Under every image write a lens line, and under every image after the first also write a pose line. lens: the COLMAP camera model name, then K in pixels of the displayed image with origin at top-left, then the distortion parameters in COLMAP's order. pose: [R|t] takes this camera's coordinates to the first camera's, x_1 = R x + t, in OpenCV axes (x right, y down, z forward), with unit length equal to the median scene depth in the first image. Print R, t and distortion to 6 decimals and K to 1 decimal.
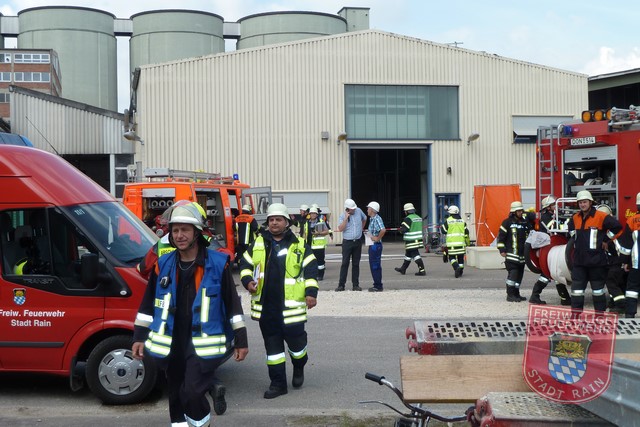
lens RADIAL K [[917.9, 0, 321.6], [0, 917.9, 209.5], [0, 0, 1]] dist [-0.038500, 0.000000]
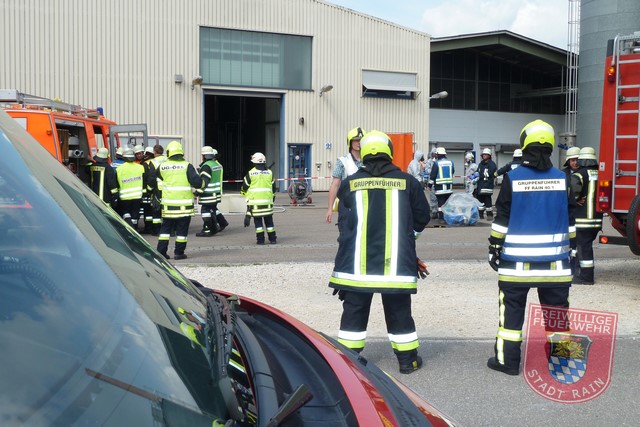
lens RADIAL K [[752.3, 0, 320.1], [0, 752.3, 209.5], [0, 0, 1]] dist [-0.014711, 0.000000]
pose [[0.969845, 0.010241, 0.243508, -0.042124], [-0.025877, 0.997796, 0.061098, 0.003674], [-0.242346, -0.065557, 0.967972, 0.194340]]
